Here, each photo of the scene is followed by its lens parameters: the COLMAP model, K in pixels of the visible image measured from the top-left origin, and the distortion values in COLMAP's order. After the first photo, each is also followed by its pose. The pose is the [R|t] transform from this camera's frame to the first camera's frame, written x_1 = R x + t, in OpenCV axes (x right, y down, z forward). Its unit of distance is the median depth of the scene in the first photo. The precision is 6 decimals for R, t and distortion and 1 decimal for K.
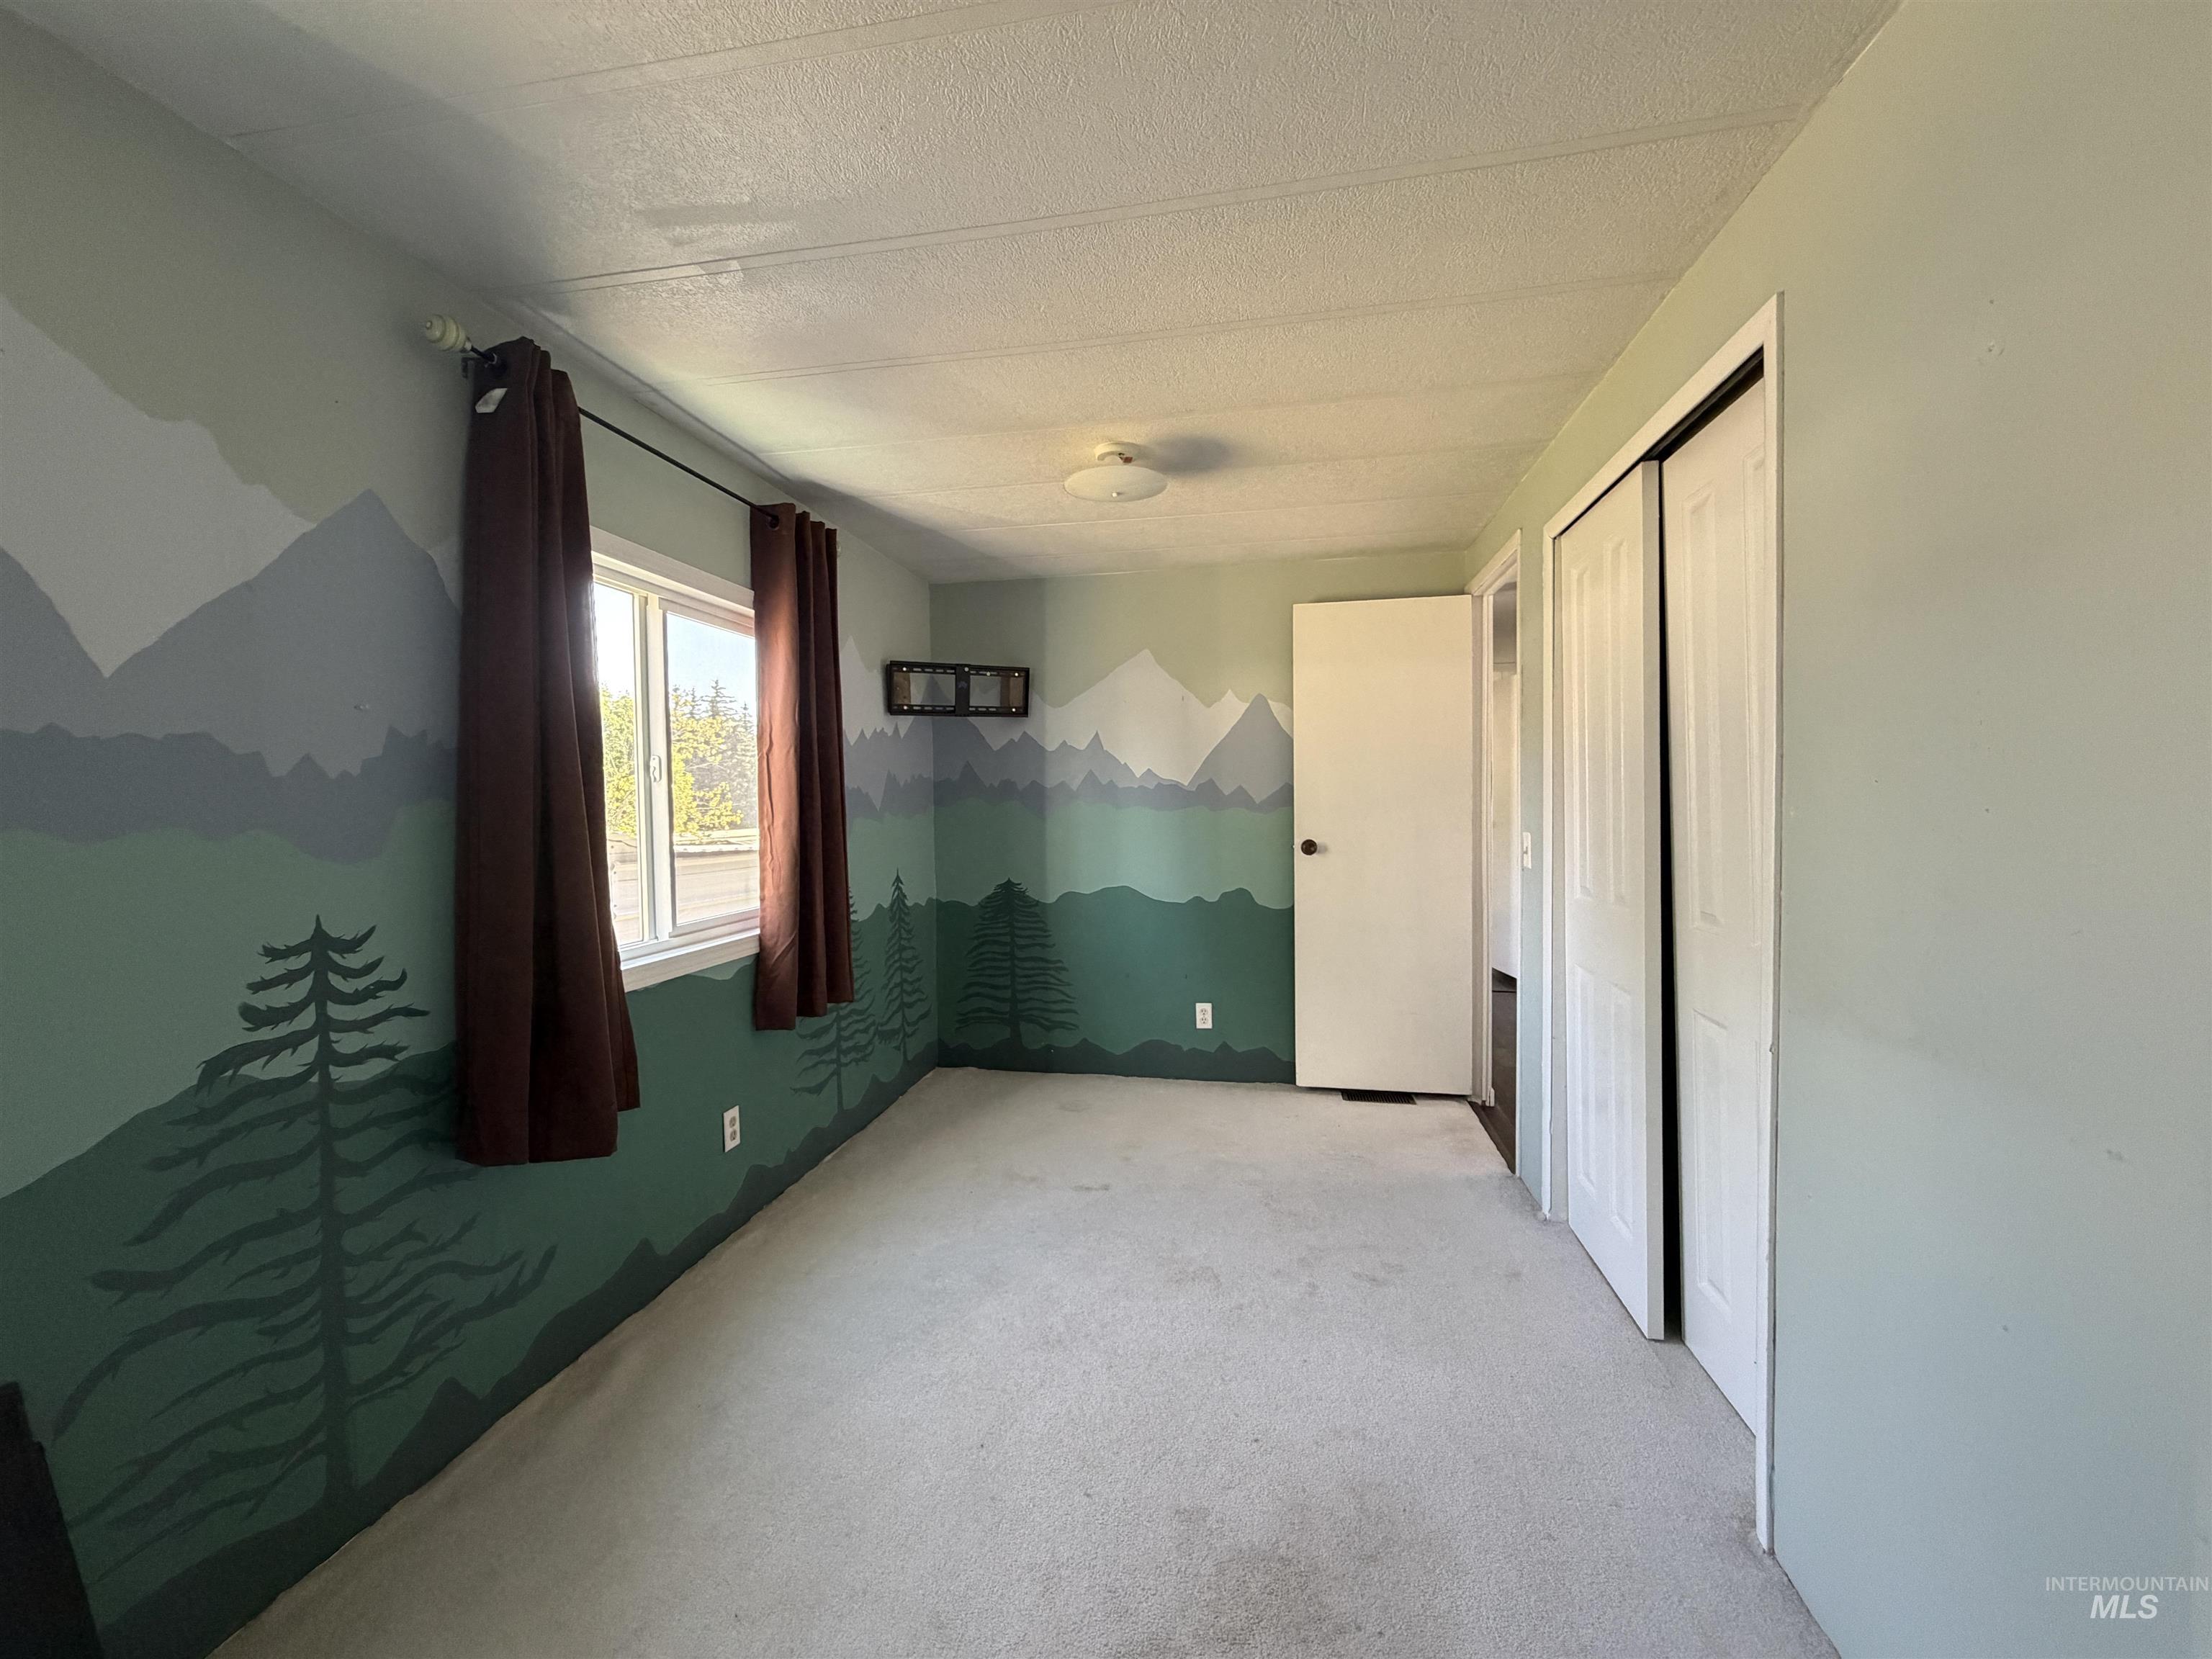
lens RADIAL K [[878.9, 0, 1109.2], [0, 878.9, 825.8], [0, 0, 1]] dist [0.000210, 0.000364]
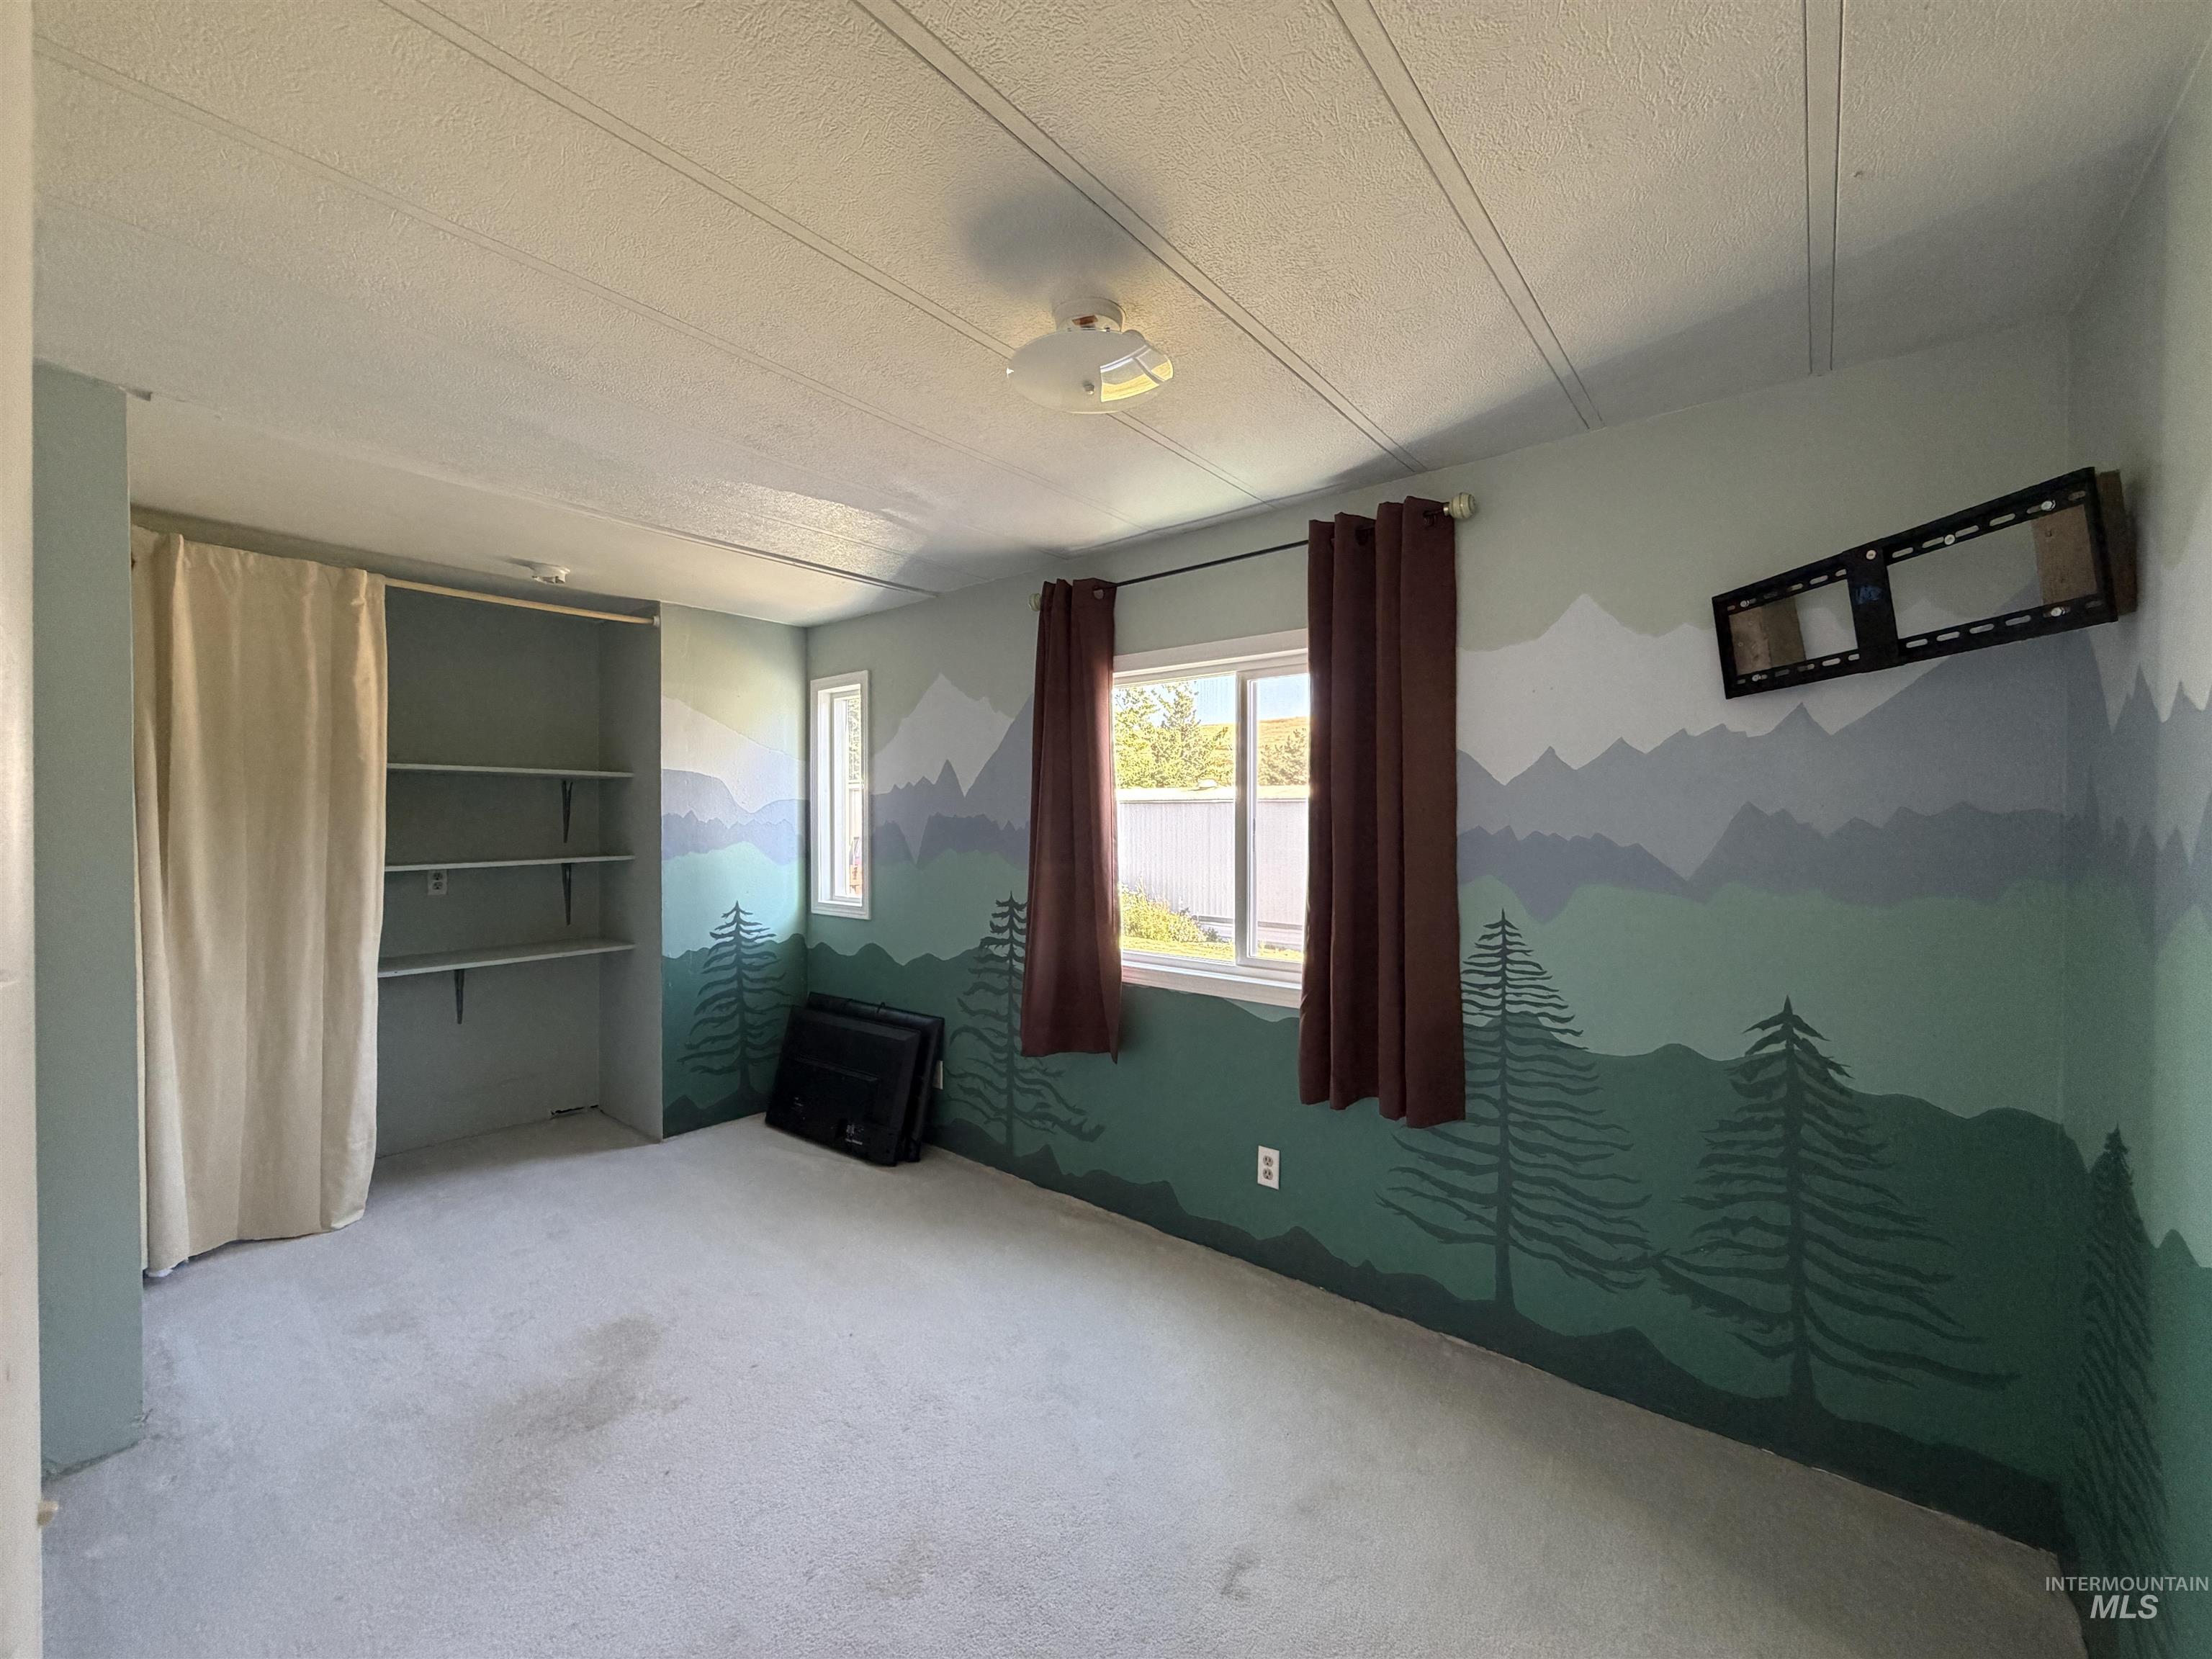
lens RADIAL K [[878.9, 0, 1109.1], [0, 878.9, 822.3], [0, 0, 1]] dist [0.000210, 0.000364]
pose [[-0.479966, 0.016828, -0.877126, 0.741529], [-0.020224, 0.999338, 0.030240, -0.114576], [0.877054, 0.032253, -0.479308, 1.760428]]
